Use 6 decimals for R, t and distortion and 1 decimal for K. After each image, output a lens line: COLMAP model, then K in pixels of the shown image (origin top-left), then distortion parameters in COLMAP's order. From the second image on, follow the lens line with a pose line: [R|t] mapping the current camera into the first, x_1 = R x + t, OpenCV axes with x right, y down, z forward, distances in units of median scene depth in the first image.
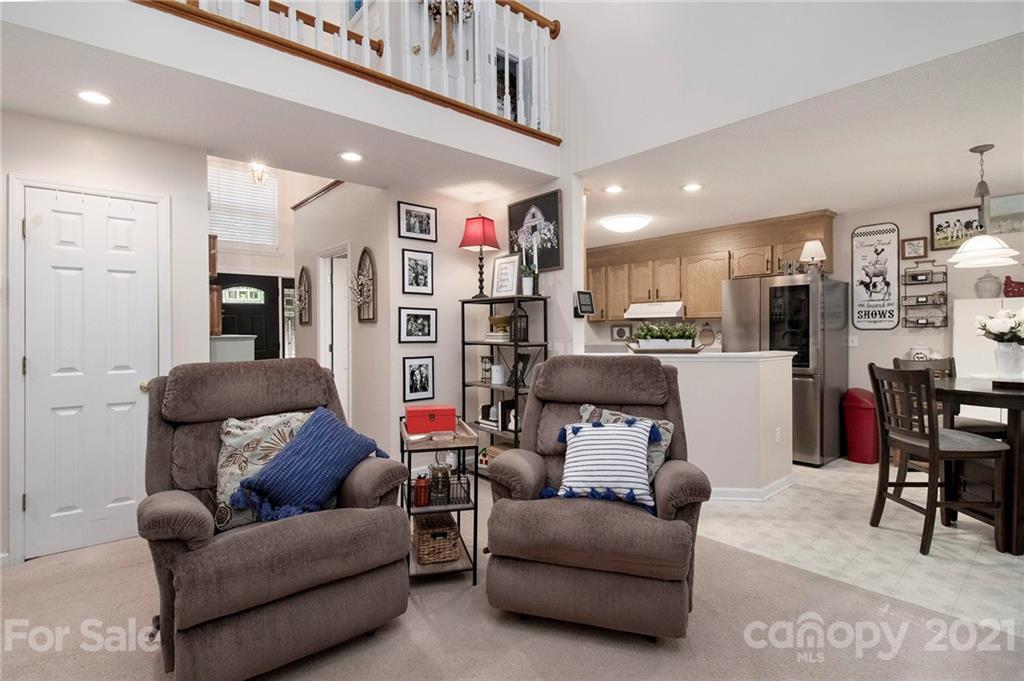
lens RADIAL K [[494.6, 0, 490.5], [0, 494.6, 333.7], [0, 0, 1]] dist [-0.002316, -0.012933]
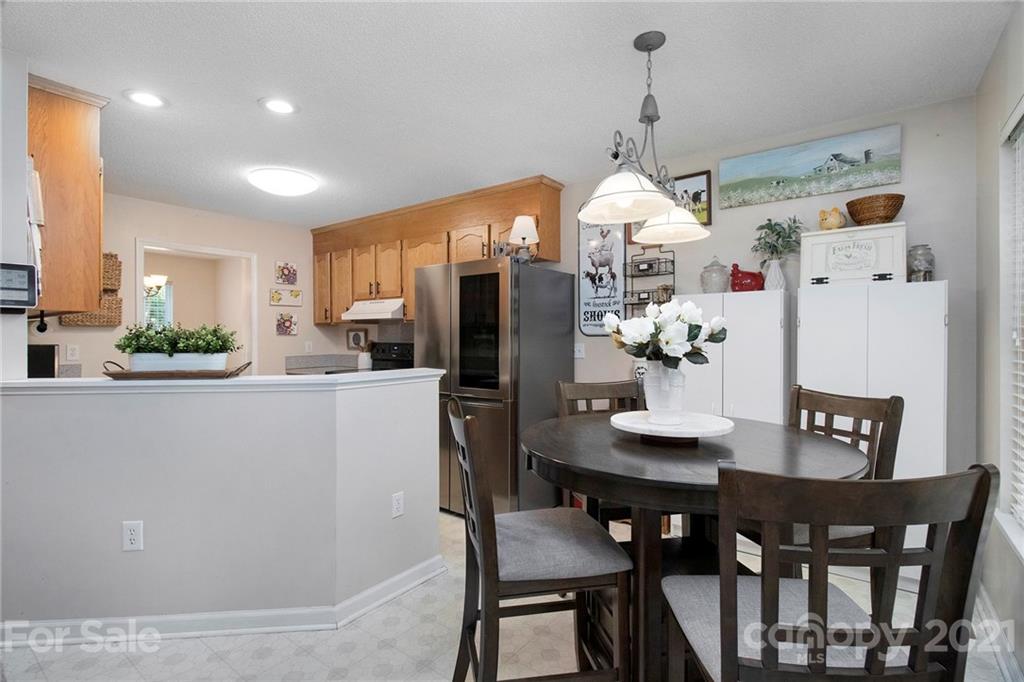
lens RADIAL K [[494.6, 0, 490.5], [0, 494.6, 334.2], [0, 0, 1]] dist [-0.002316, -0.012933]
pose [[0.974293, 0.002365, 0.225274, 0.473088], [-0.000443, 0.999963, -0.008581, -0.004711], [-0.225286, 0.008261, 0.974258, 0.312032]]
